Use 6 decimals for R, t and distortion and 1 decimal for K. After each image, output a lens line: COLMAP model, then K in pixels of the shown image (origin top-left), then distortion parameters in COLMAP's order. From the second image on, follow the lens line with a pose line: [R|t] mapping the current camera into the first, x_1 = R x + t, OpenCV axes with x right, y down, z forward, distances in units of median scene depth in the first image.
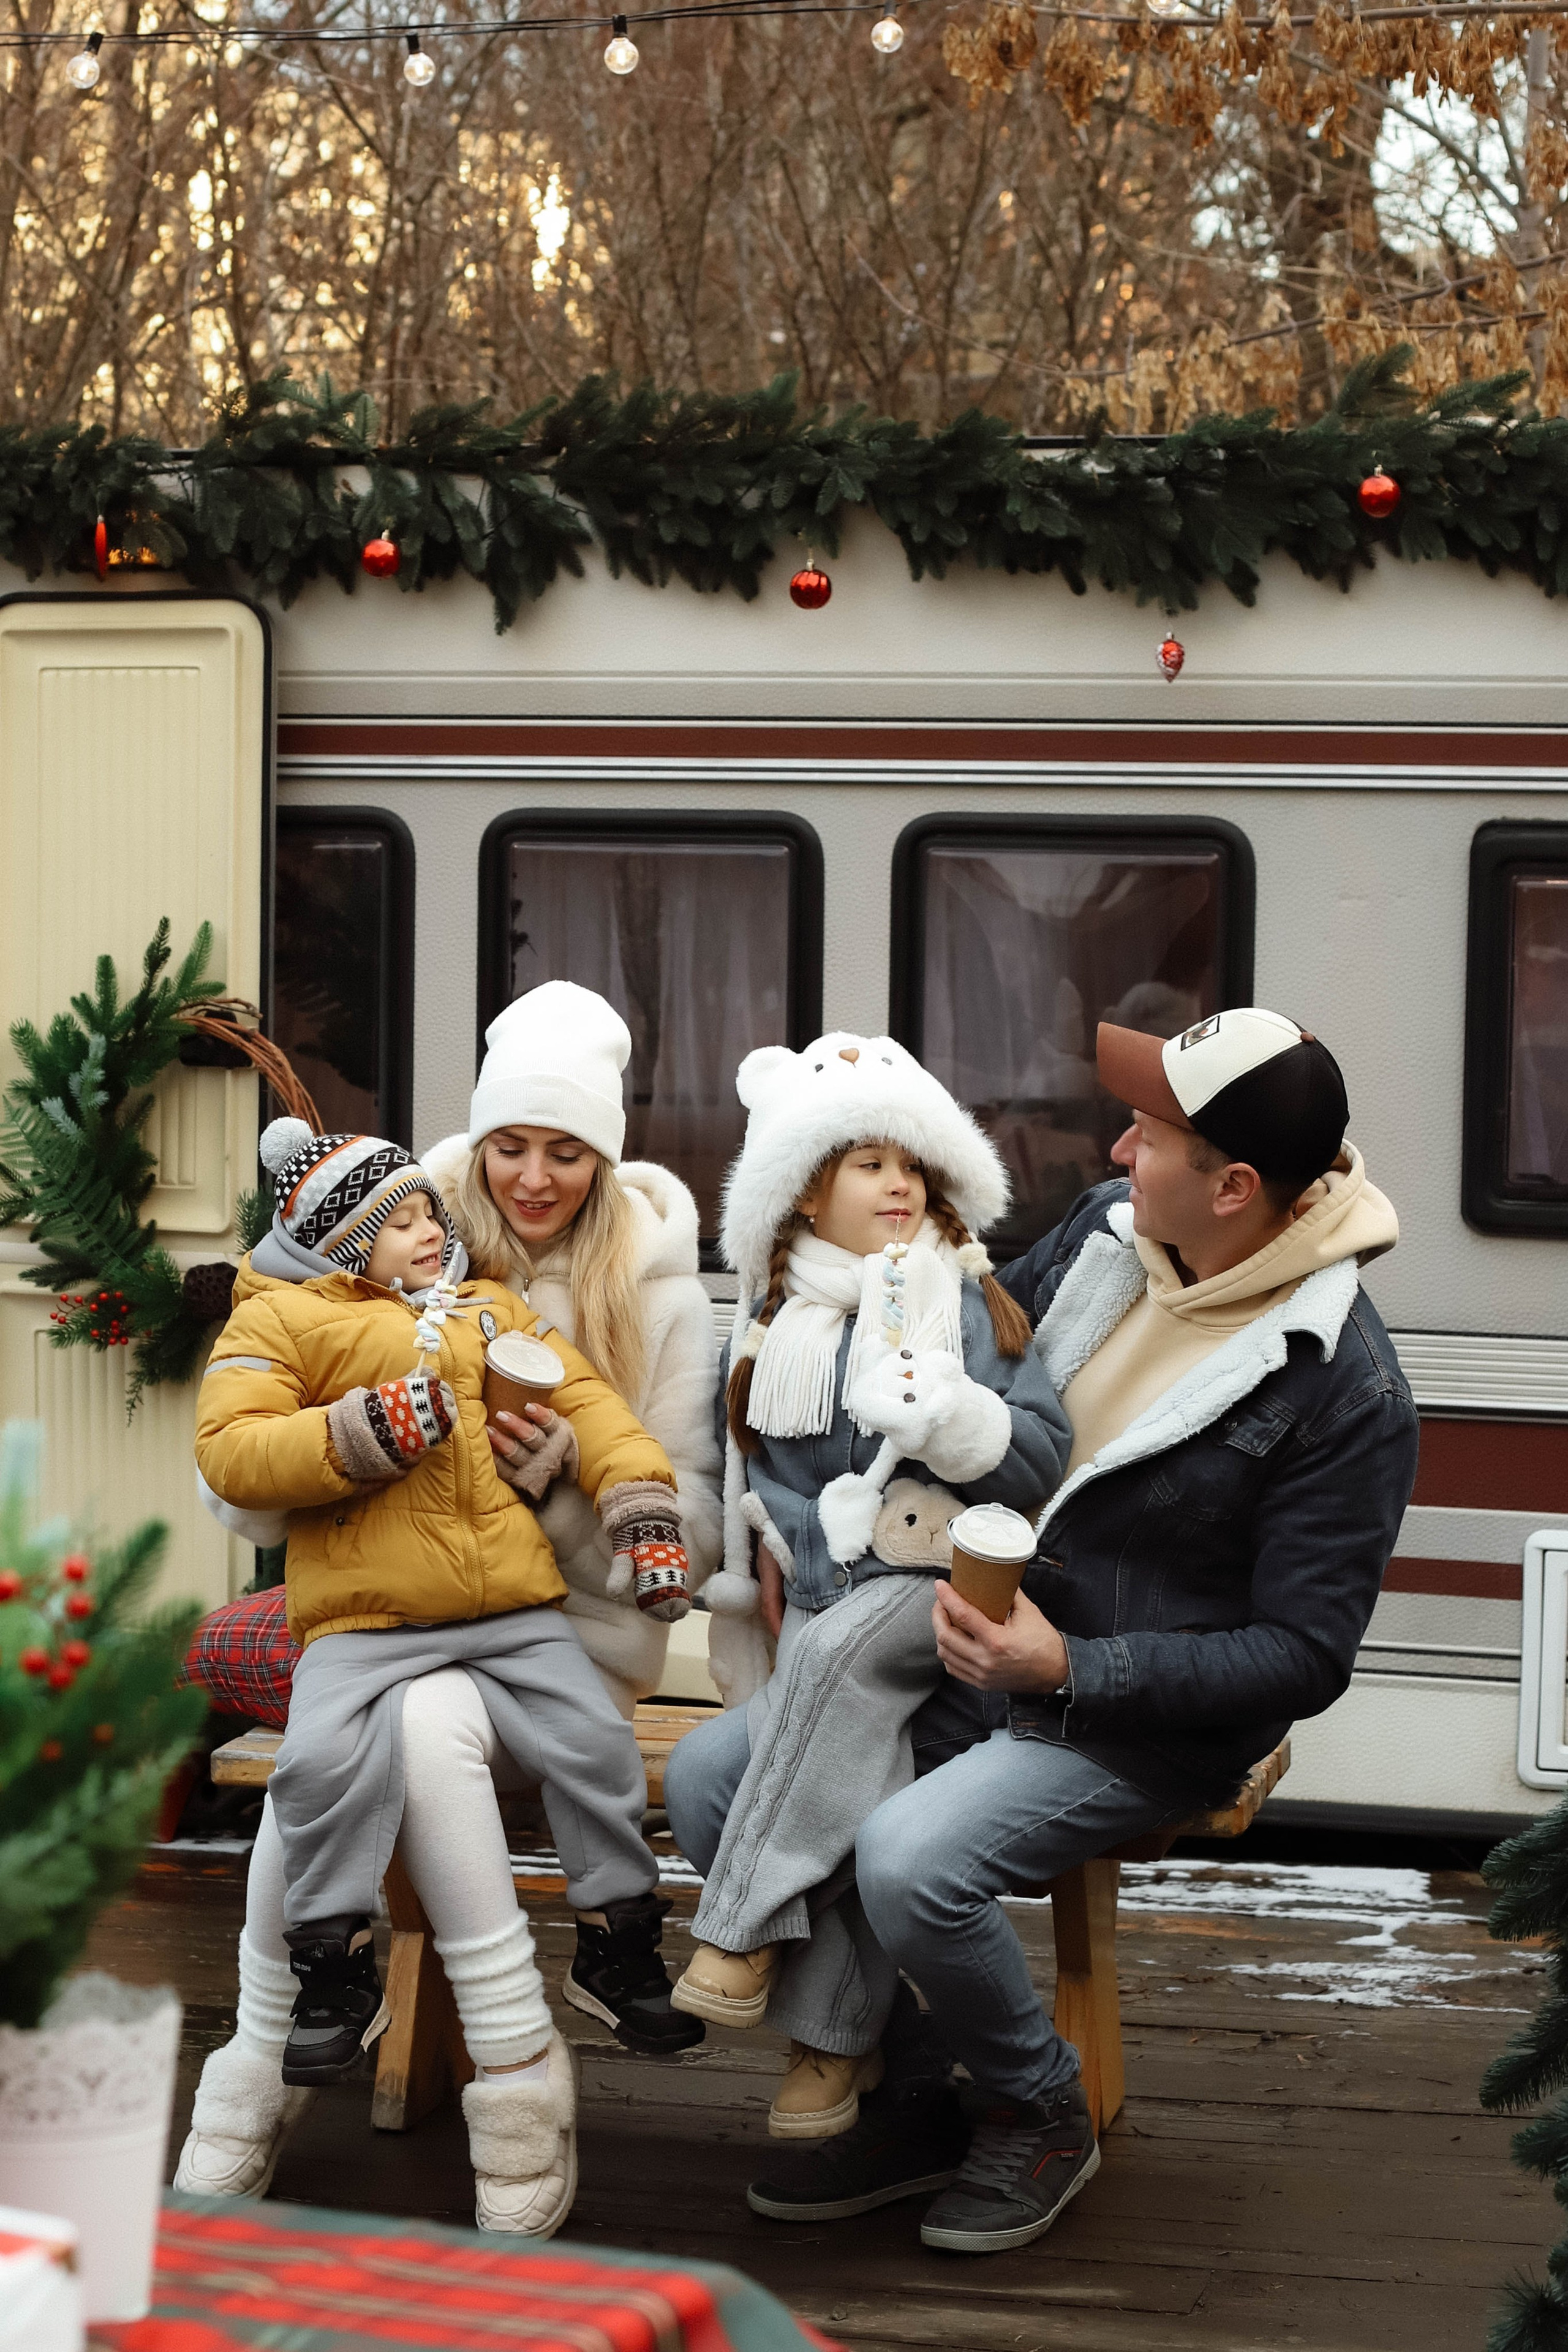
lens RADIAL K [[4474.8, 0, 780.0], [0, 4474.8, 1372.4], [0, 0, 1]] dist [-0.185017, -0.057524]
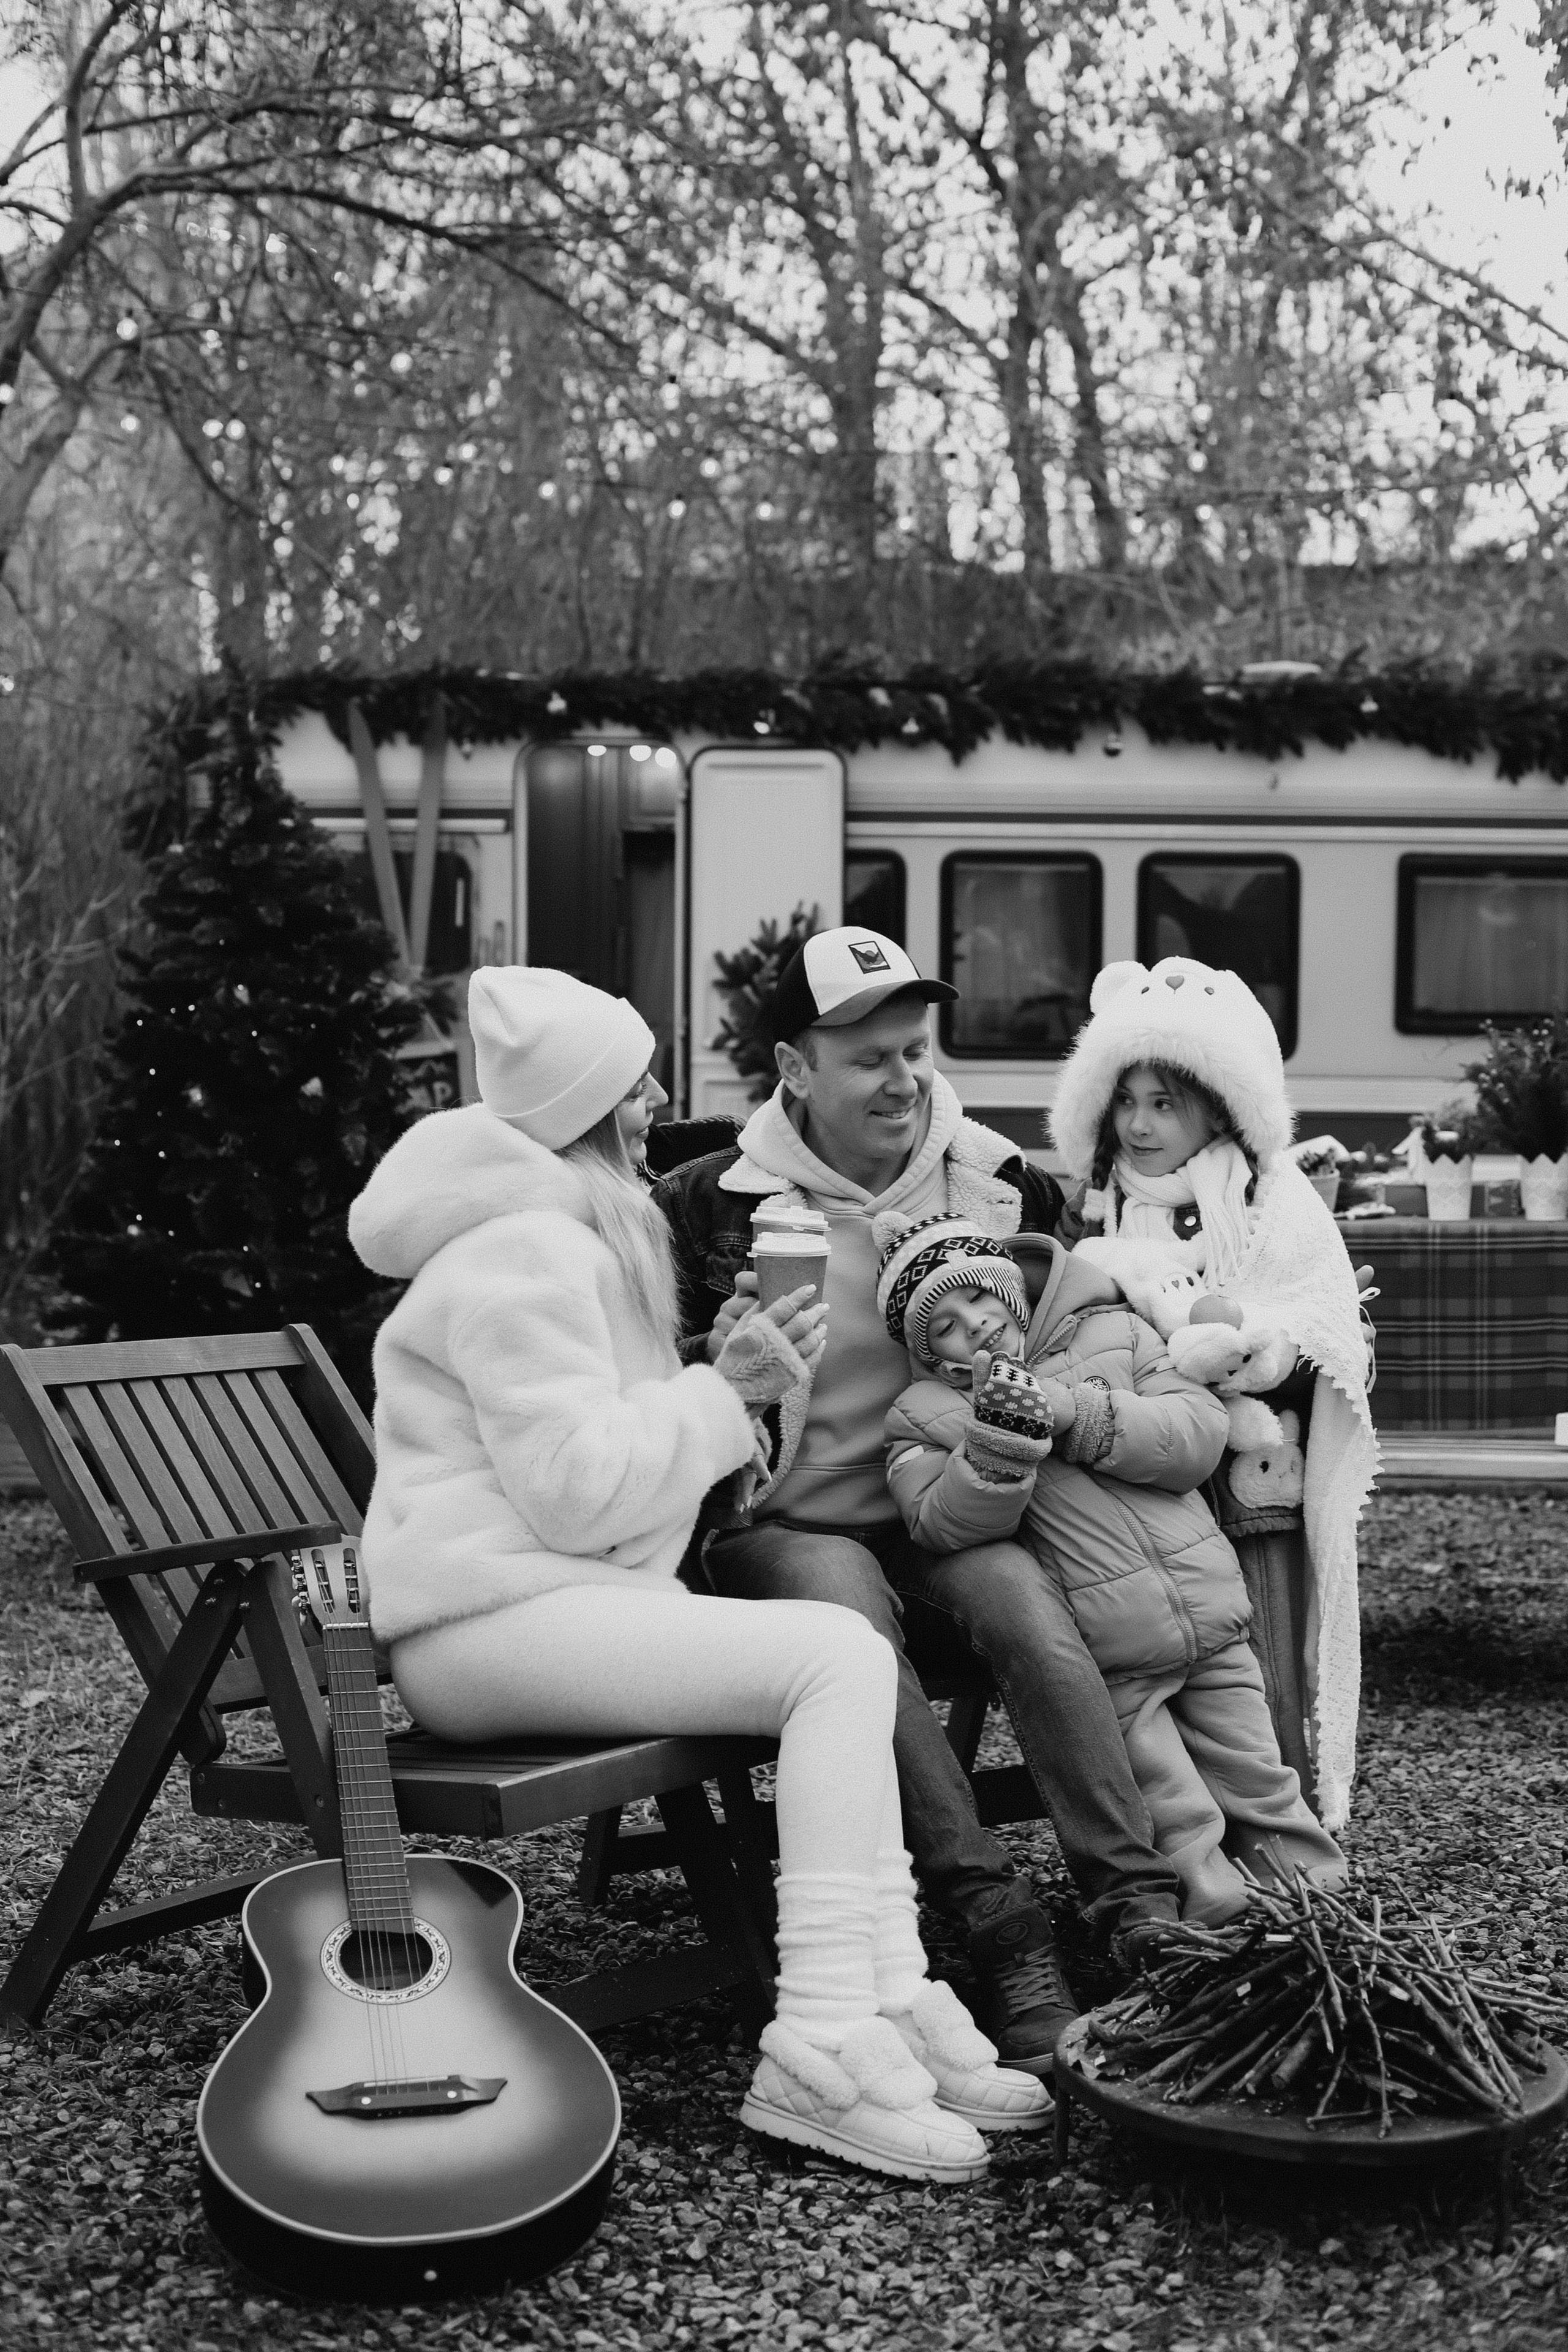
lens RADIAL K [[3505.7, 0, 784.0], [0, 3505.7, 1176.0], [0, 0, 1]] dist [-0.088057, -0.091499]
pose [[0.970963, -0.027569, 0.237638, -0.554480], [0.033136, 0.999261, -0.019466, 0.063104], [-0.236926, 0.026775, 0.971159, -0.631235]]
